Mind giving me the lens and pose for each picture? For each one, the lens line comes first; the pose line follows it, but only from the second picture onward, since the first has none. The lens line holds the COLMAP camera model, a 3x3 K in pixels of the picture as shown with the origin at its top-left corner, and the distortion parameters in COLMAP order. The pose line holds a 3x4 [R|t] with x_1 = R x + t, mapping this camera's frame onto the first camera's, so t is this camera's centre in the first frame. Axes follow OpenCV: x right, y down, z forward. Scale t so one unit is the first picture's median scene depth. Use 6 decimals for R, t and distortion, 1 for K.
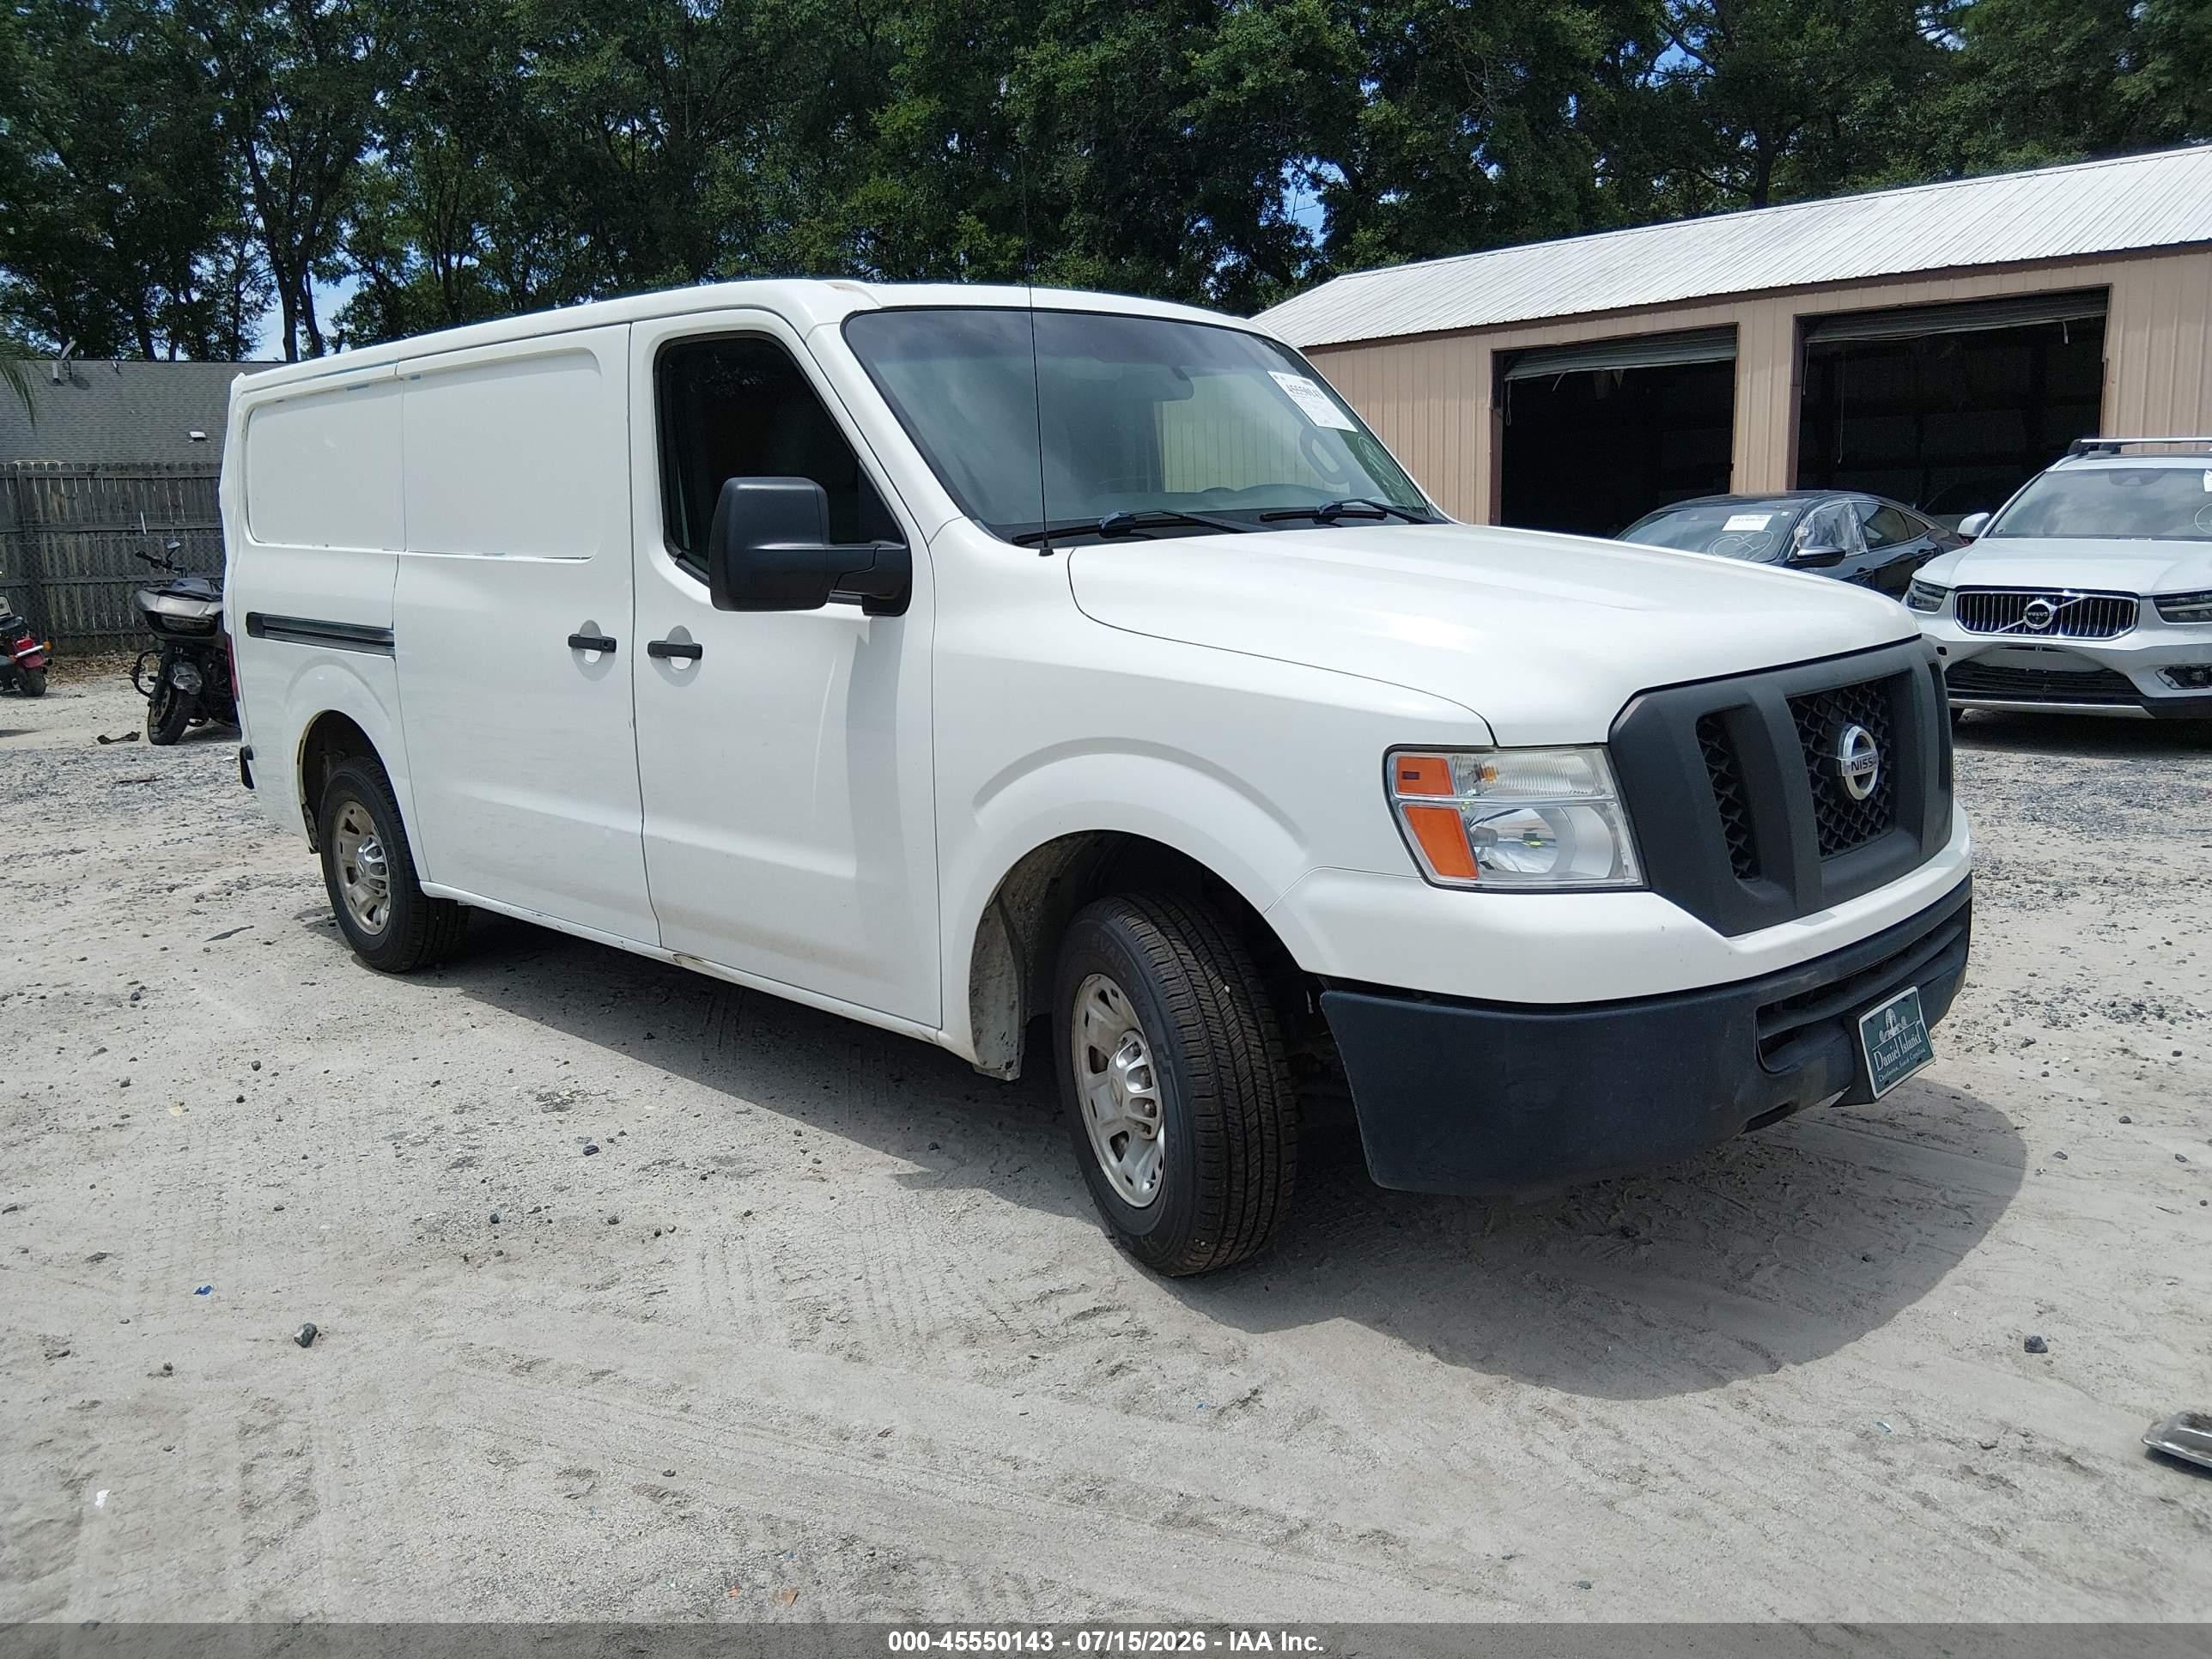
lens RADIAL K [[1832.2, 0, 1090.8], [0, 1832.2, 830.3], [0, 0, 1]] dist [0.020977, -0.013763]
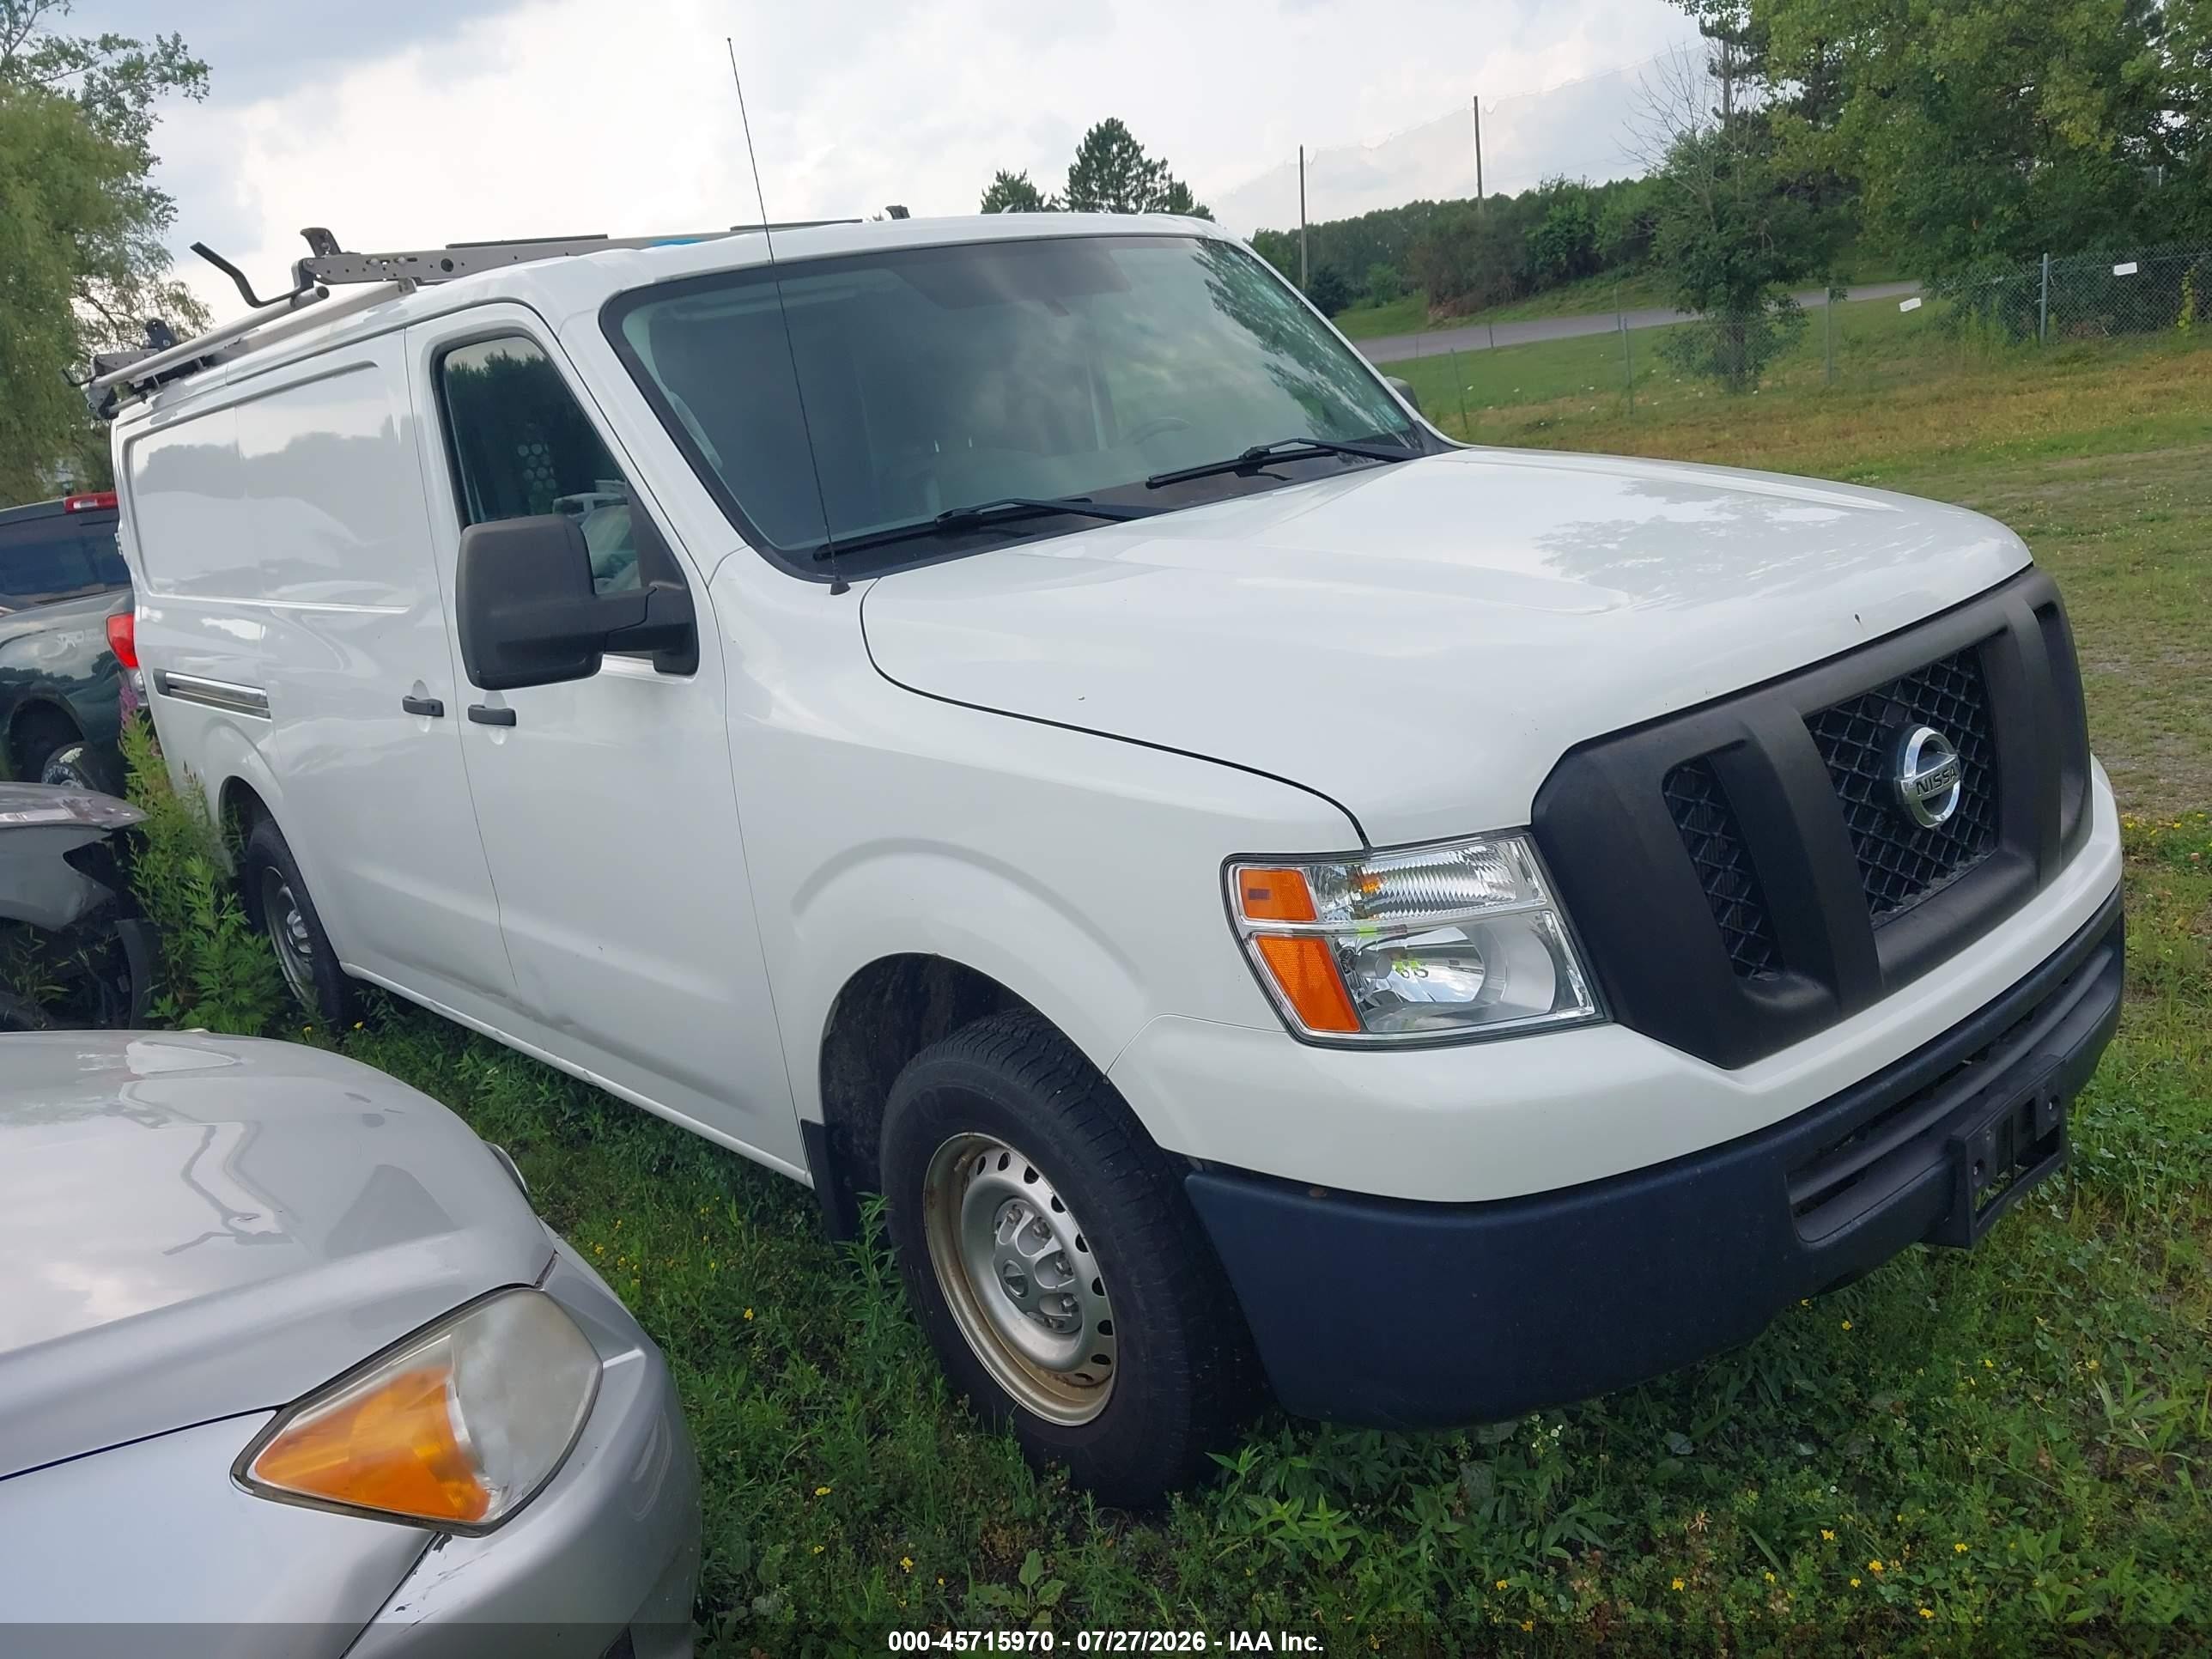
lens RADIAL K [[1832.2, 0, 1103.7], [0, 1832.2, 792.7], [0, 0, 1]] dist [0.020977, -0.013763]
pose [[0.989808, -0.092924, -0.107916, 0.163104], [0.098680, 0.993898, 0.049275, -0.092707], [0.102679, -0.059422, 0.992938, 0.235833]]
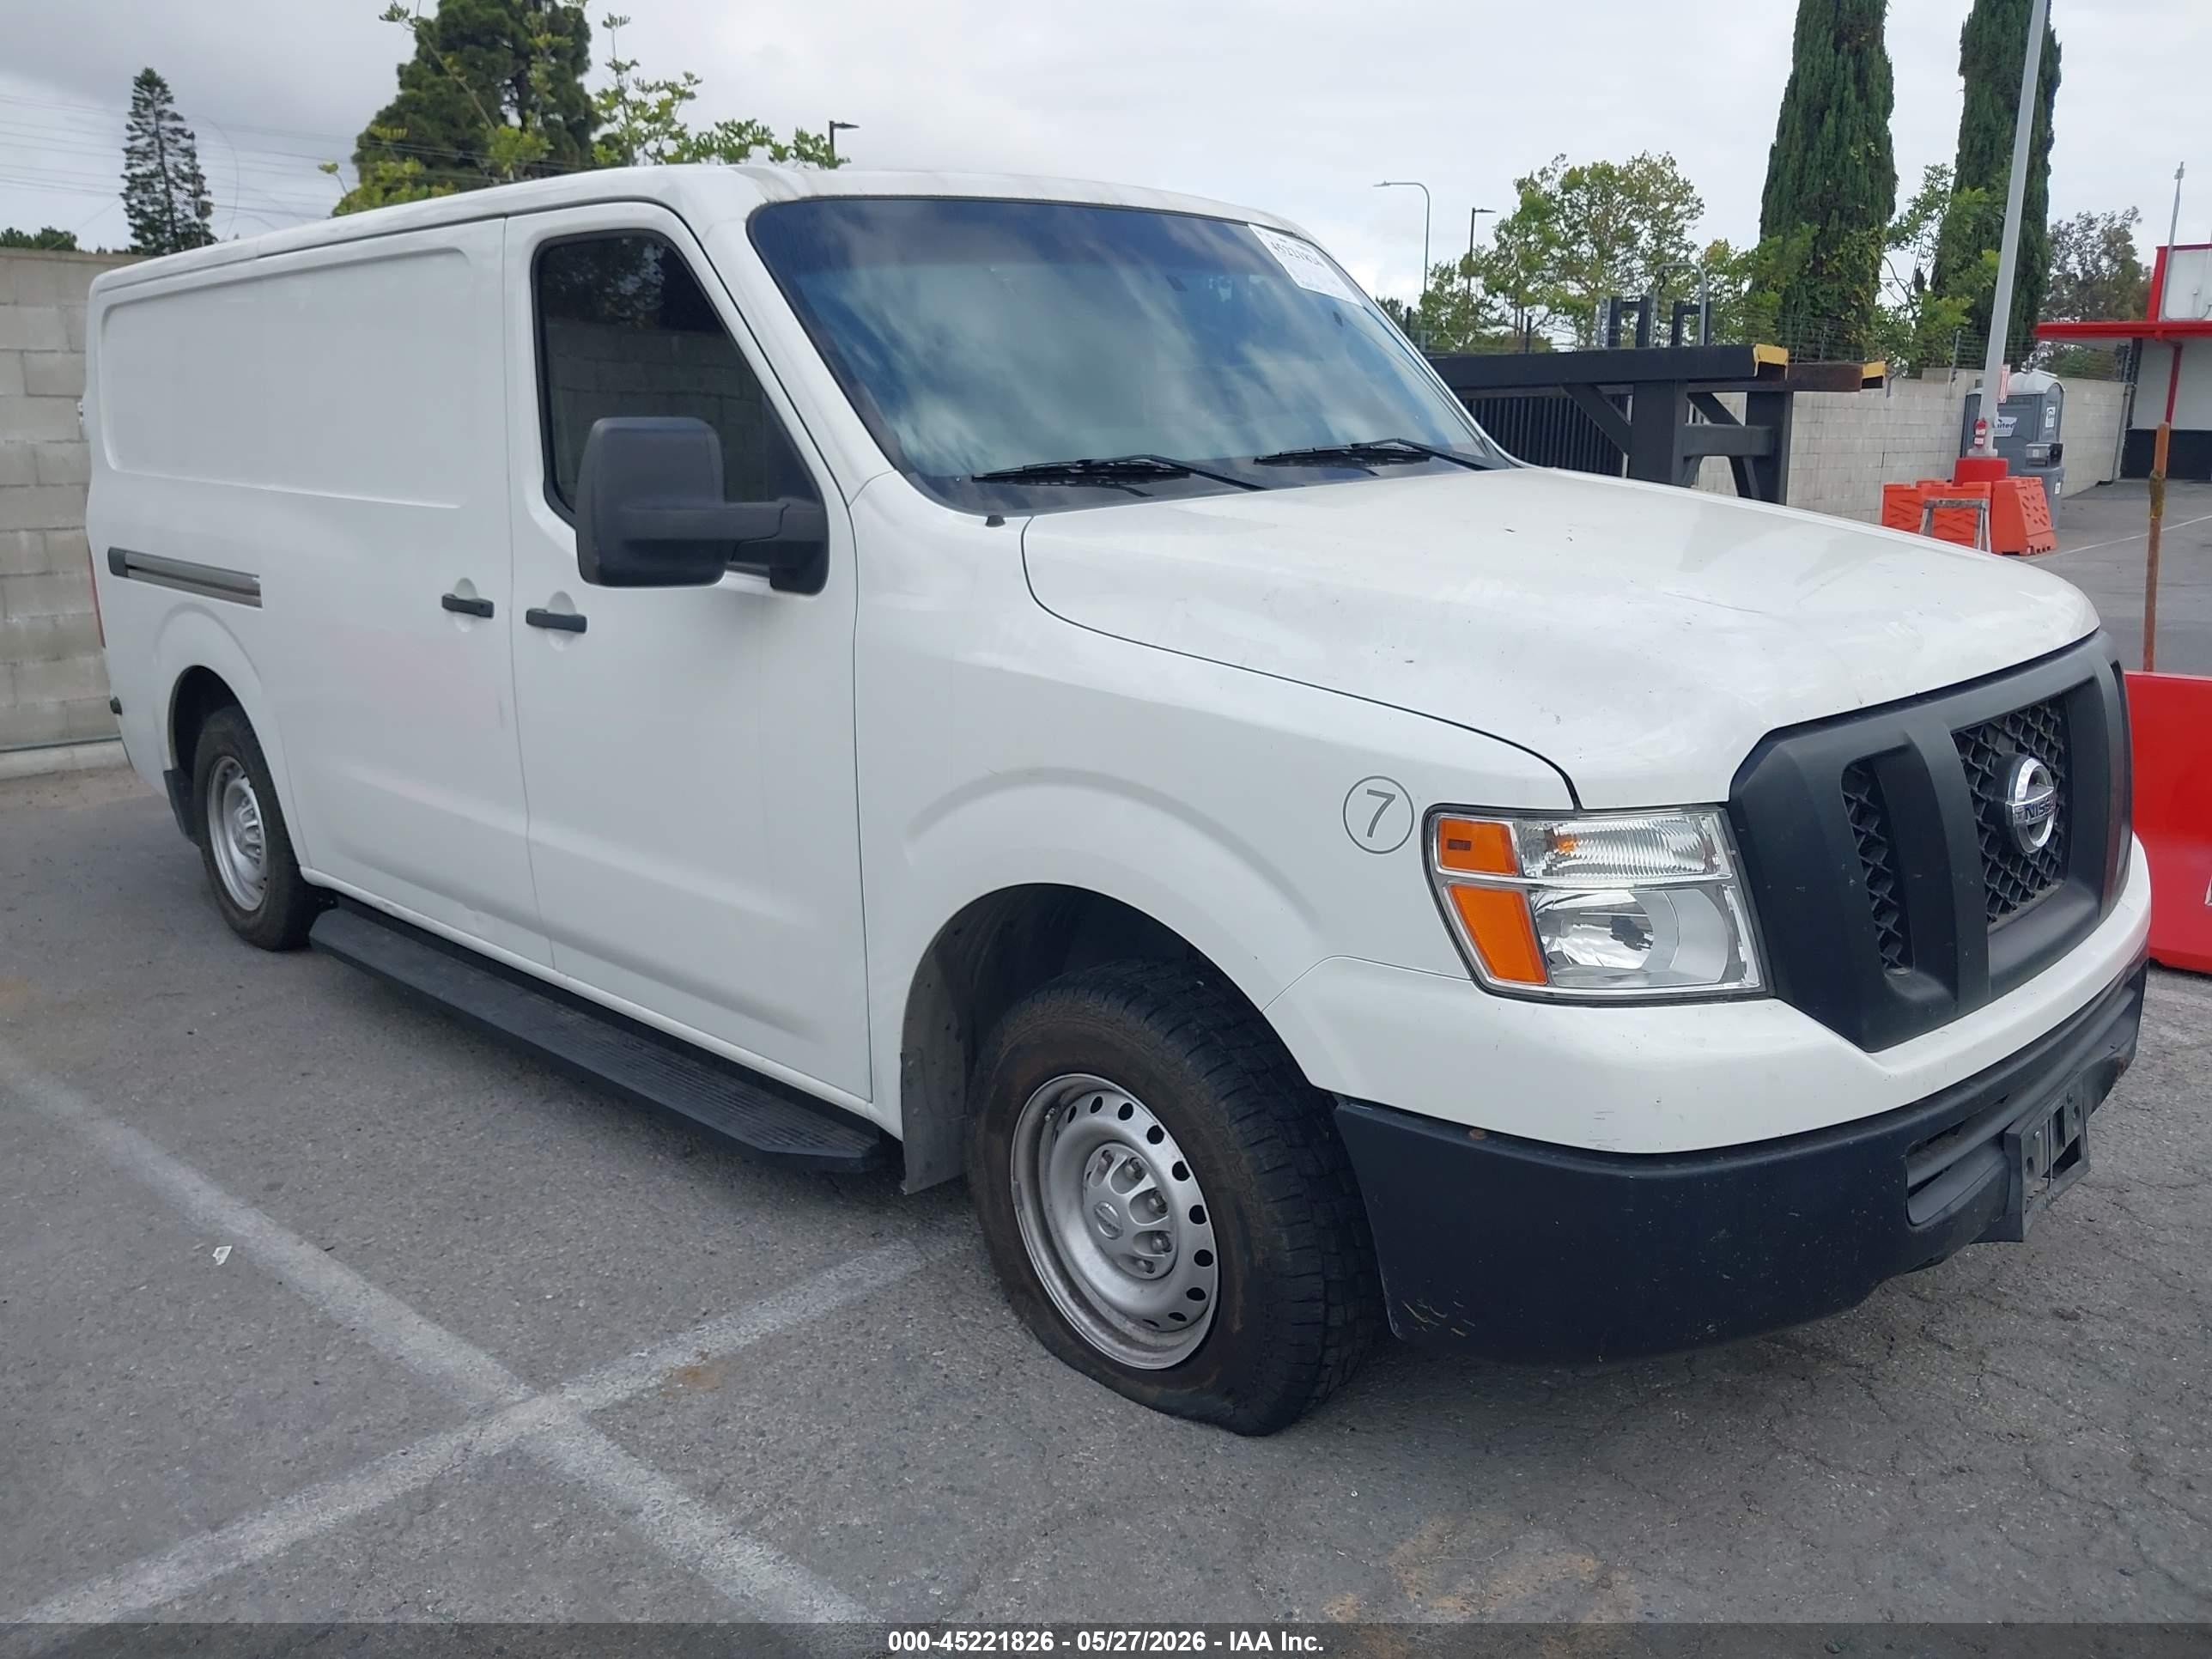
lens RADIAL K [[1832.2, 0, 1098.7], [0, 1832.2, 816.5], [0, 0, 1]] dist [0.020977, -0.013763]
pose [[0.999949, 0.007774, -0.006524, 0.026617], [-0.007422, 0.998603, 0.052314, -0.066266], [0.006921, -0.052262, 0.998609, 0.209331]]
